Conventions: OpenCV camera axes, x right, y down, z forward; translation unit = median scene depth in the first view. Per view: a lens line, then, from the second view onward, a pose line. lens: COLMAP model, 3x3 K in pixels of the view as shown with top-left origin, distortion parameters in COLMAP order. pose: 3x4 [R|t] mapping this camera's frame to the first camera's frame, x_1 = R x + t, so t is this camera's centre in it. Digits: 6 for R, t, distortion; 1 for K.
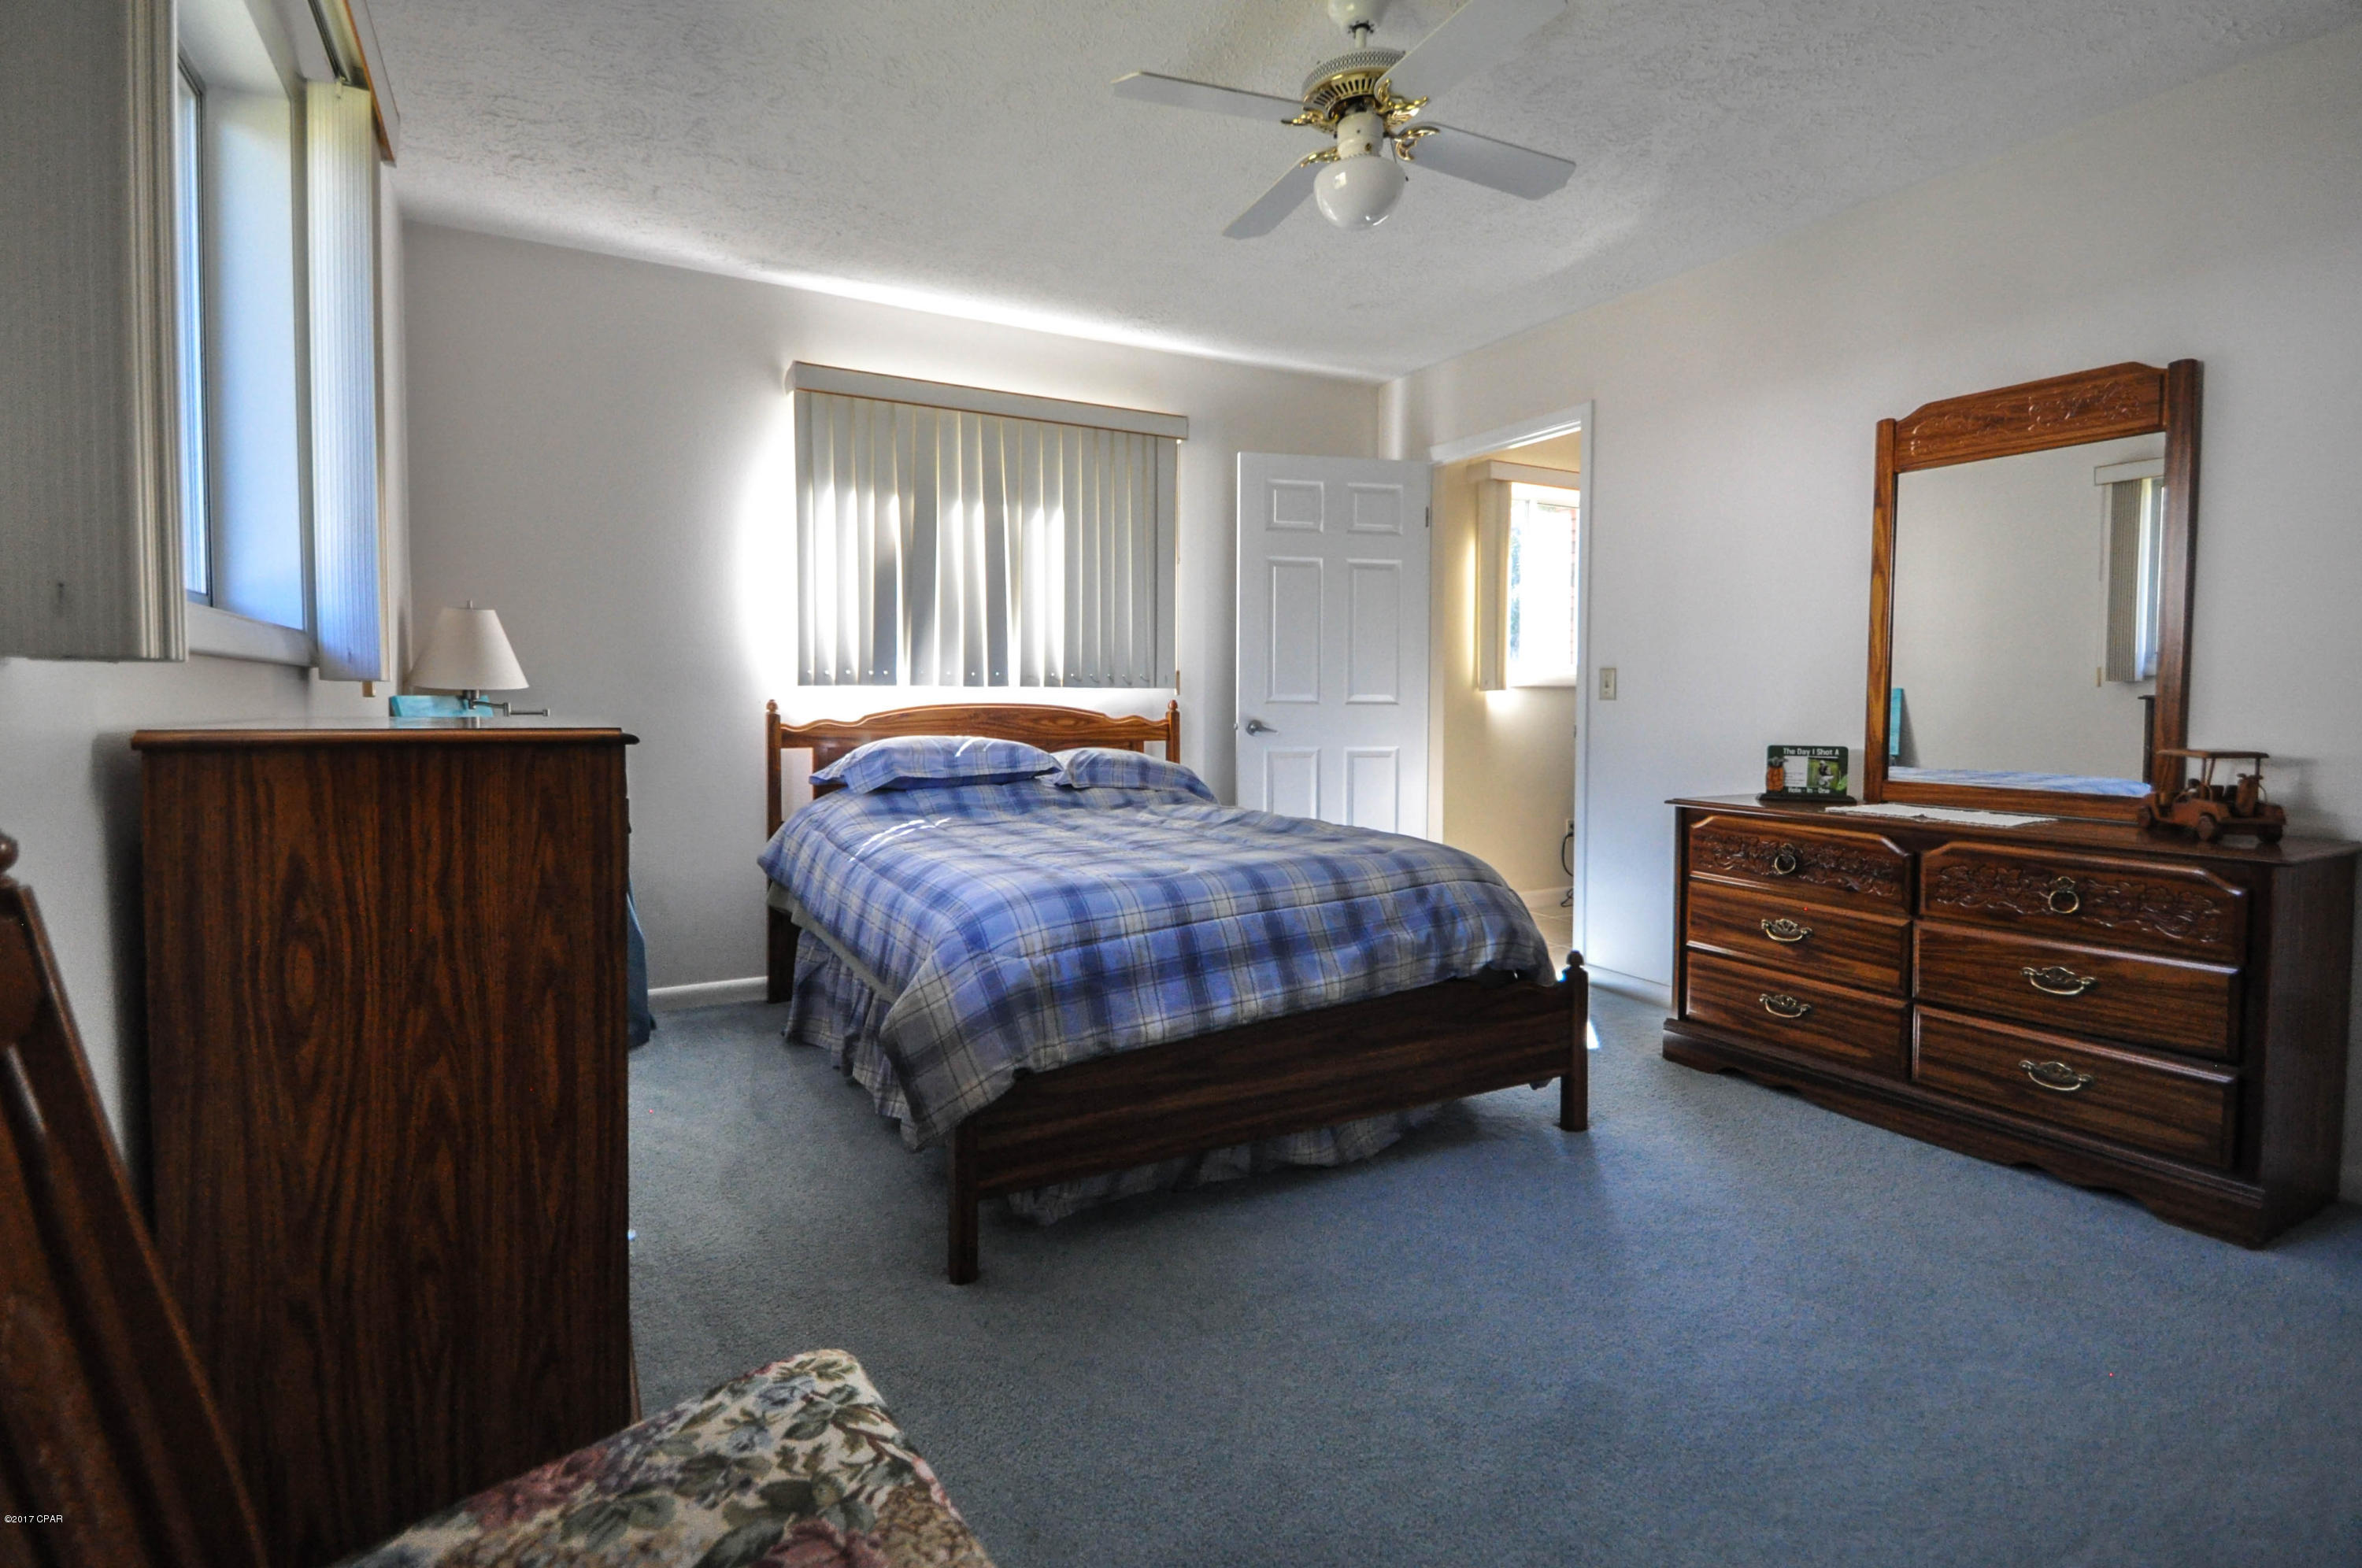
lens RADIAL K [[1067.8, 0, 1179.0], [0, 1067.8, 768.4], [0, 0, 1]] dist [0.014384, -0.016028]
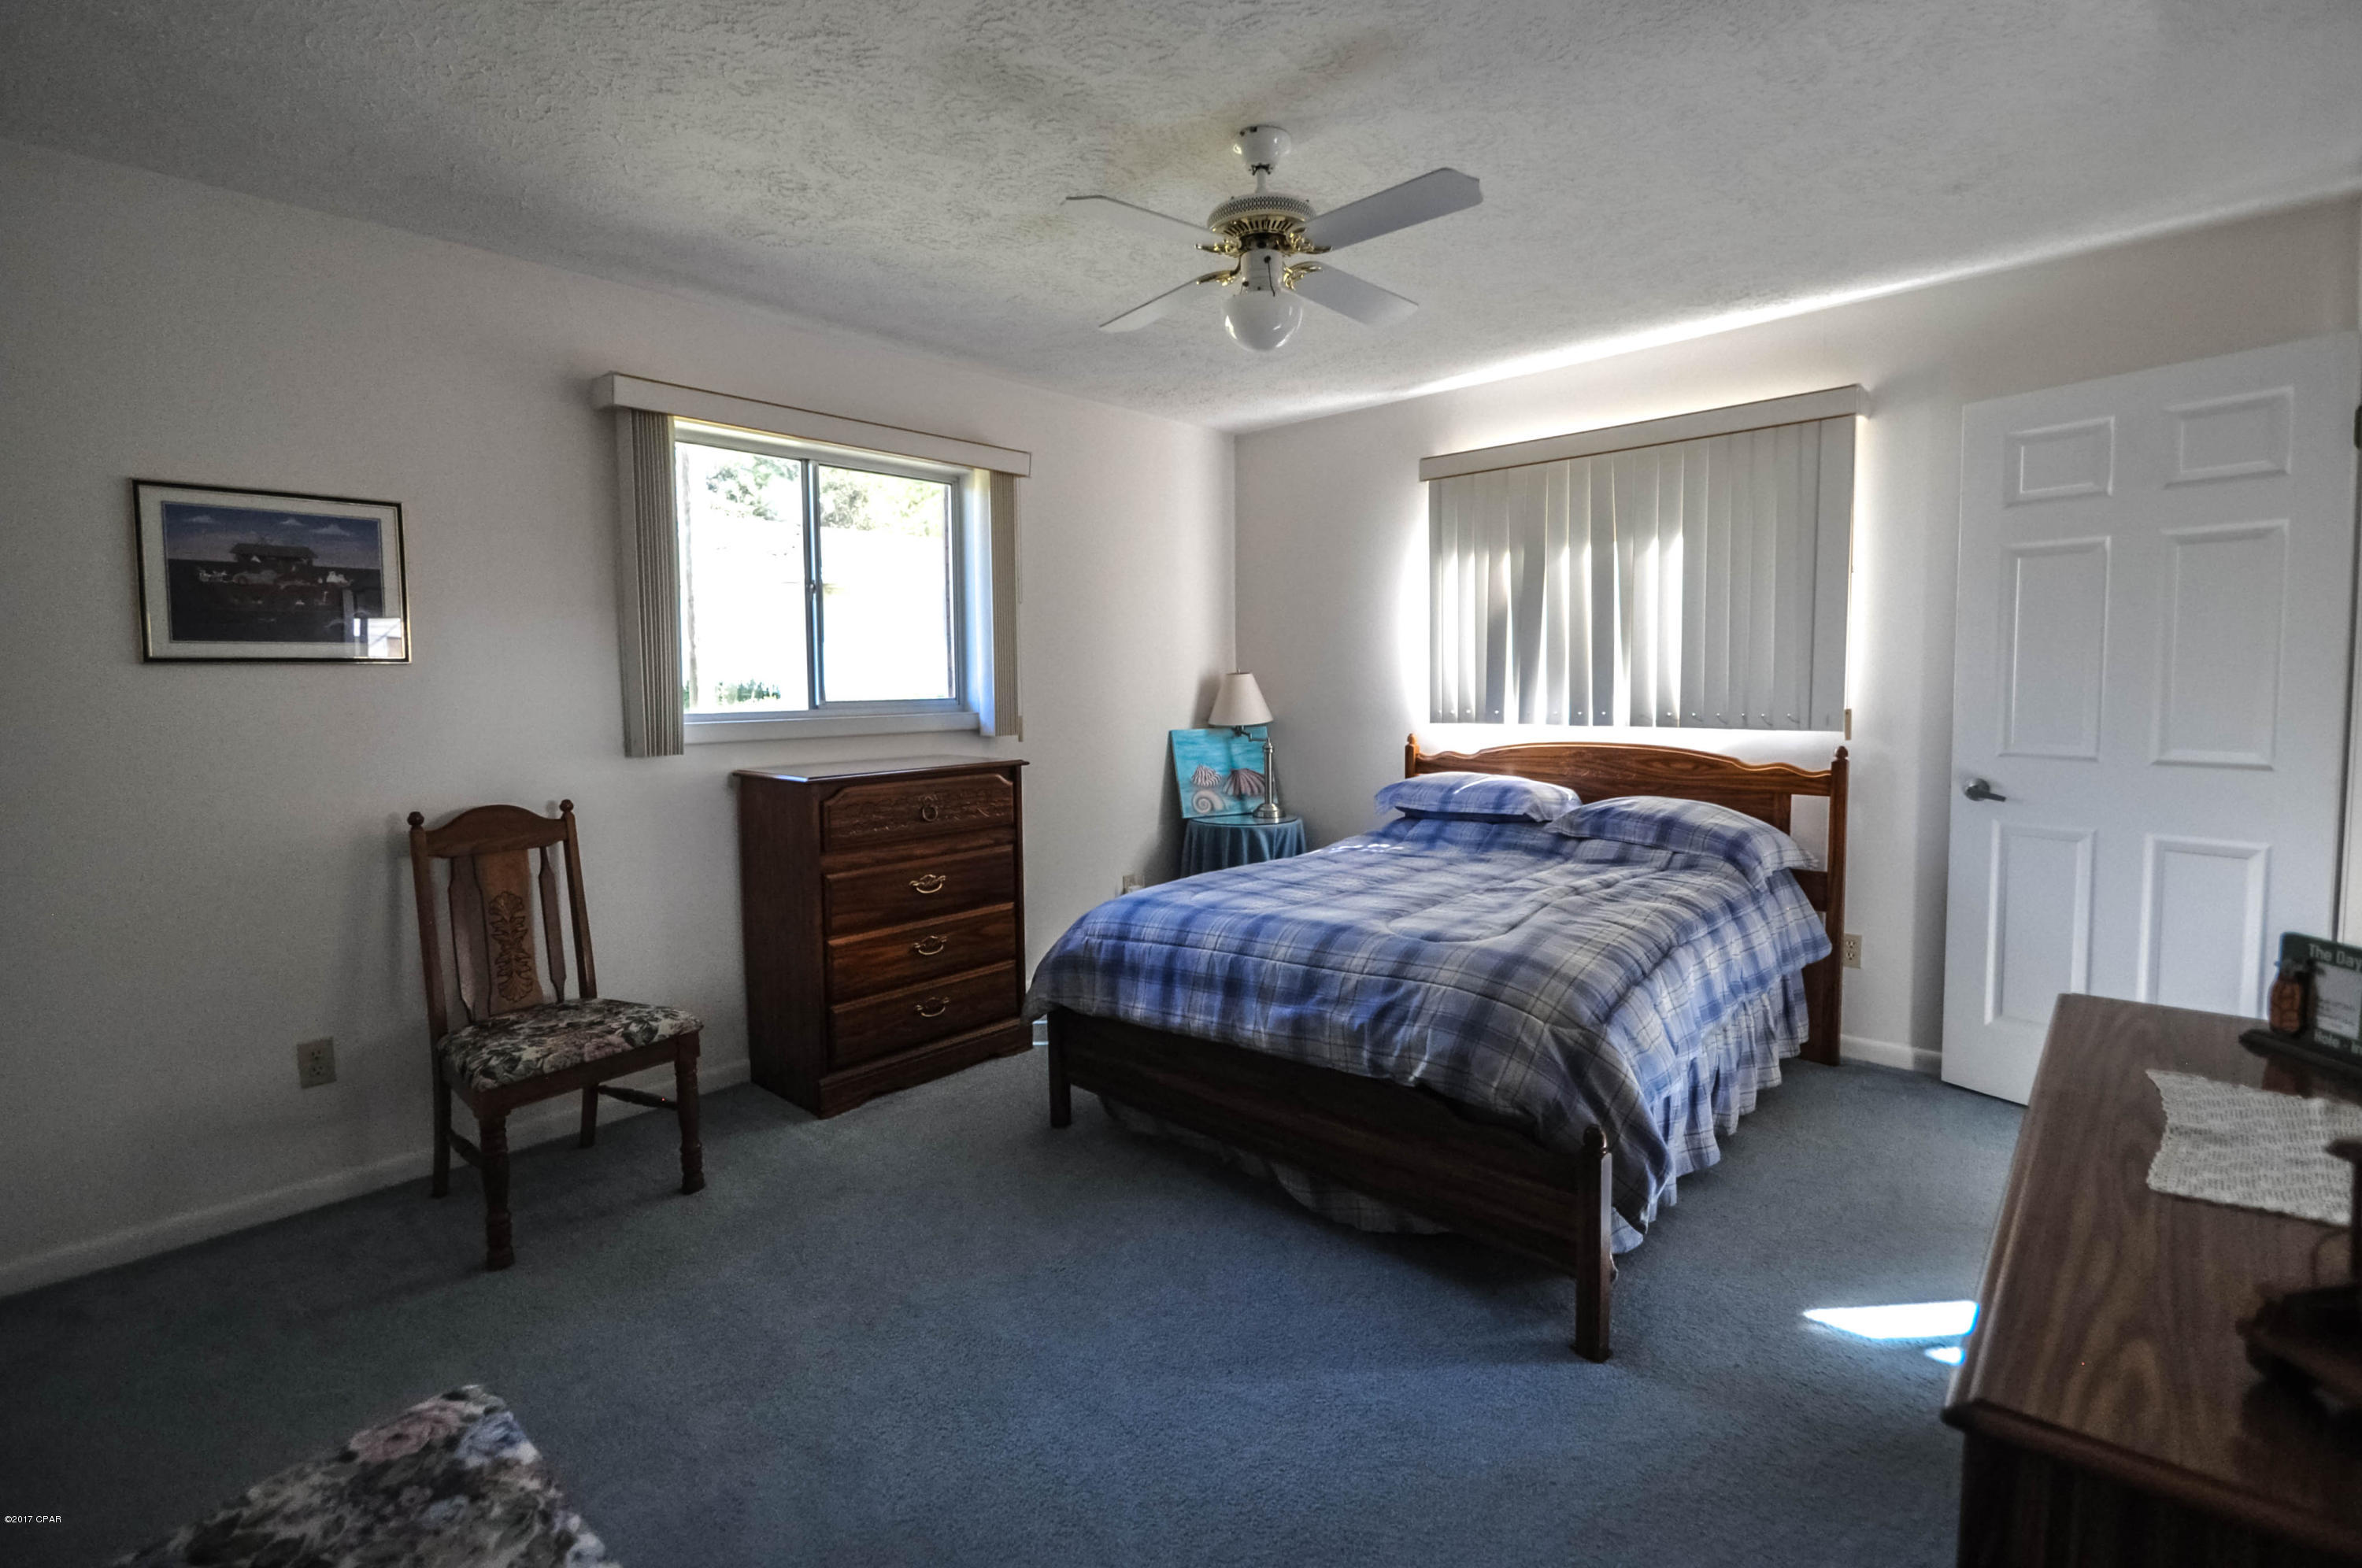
lens RADIAL K [[1067.8, 0, 1183.0], [0, 1067.8, 774.2], [0, 0, 1]] dist [0.014384, -0.016028]
pose [[0.339432, 0.075383, -0.937605, 0.672351], [-0.051079, 0.996790, 0.061650, -0.077972], [0.939243, 0.026966, 0.342192, 0.314757]]
